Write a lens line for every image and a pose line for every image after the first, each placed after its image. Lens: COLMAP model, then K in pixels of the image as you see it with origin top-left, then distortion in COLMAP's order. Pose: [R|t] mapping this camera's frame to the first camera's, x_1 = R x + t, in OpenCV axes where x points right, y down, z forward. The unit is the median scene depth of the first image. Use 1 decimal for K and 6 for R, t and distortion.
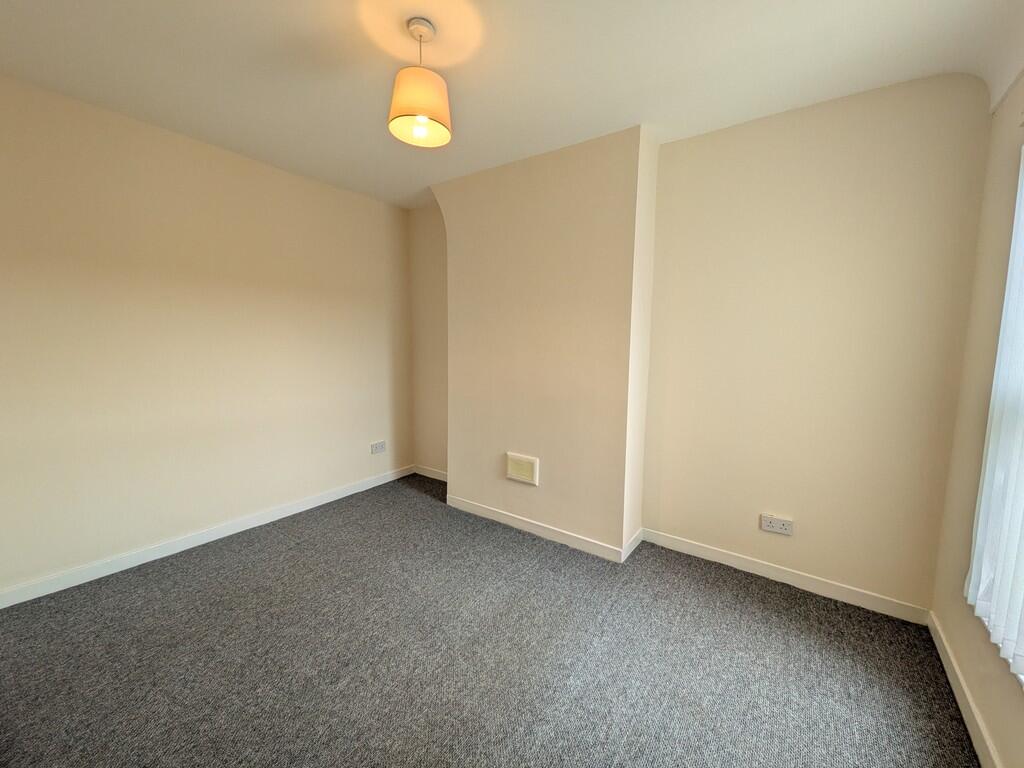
lens RADIAL K [[404.5, 0, 513.2], [0, 404.5, 383.9], [0, 0, 1]] dist [-0.000597, 0.000175]
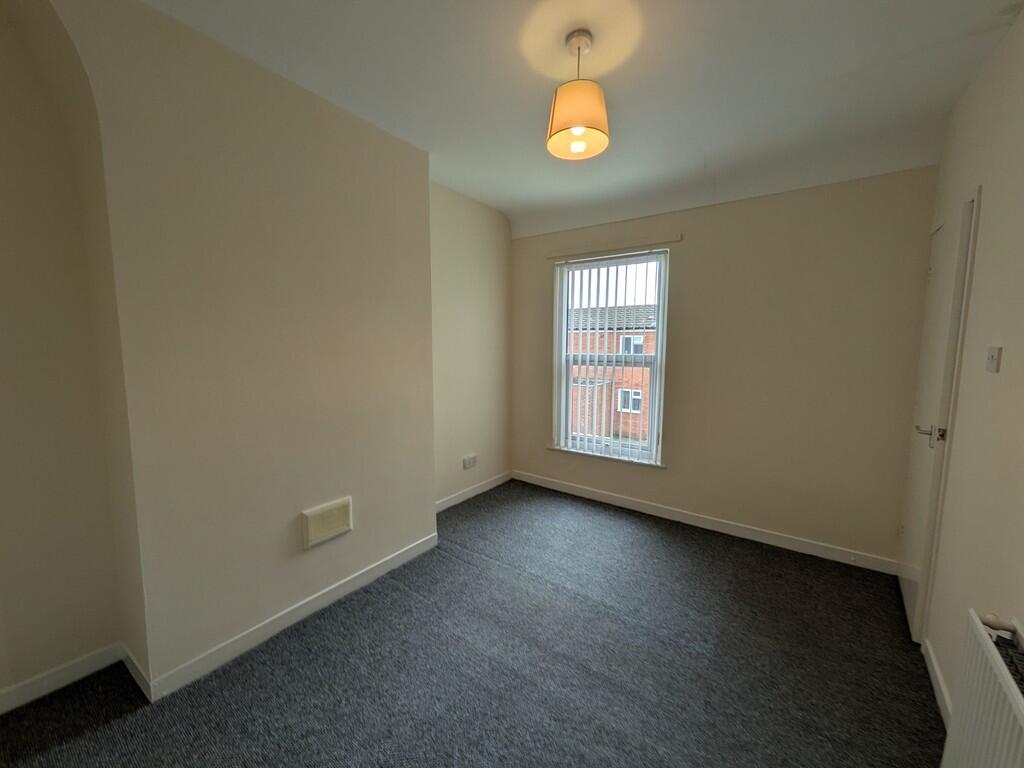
lens RADIAL K [[404.5, 0, 512.2], [0, 404.5, 383.3], [0, 0, 1]] dist [-0.000597, 0.000175]
pose [[-0.007988, -0.116729, 0.993132, -0.776680], [0.101491, 0.987940, 0.116935, -0.102434], [-0.994804, 0.101728, 0.003955, 0.732476]]
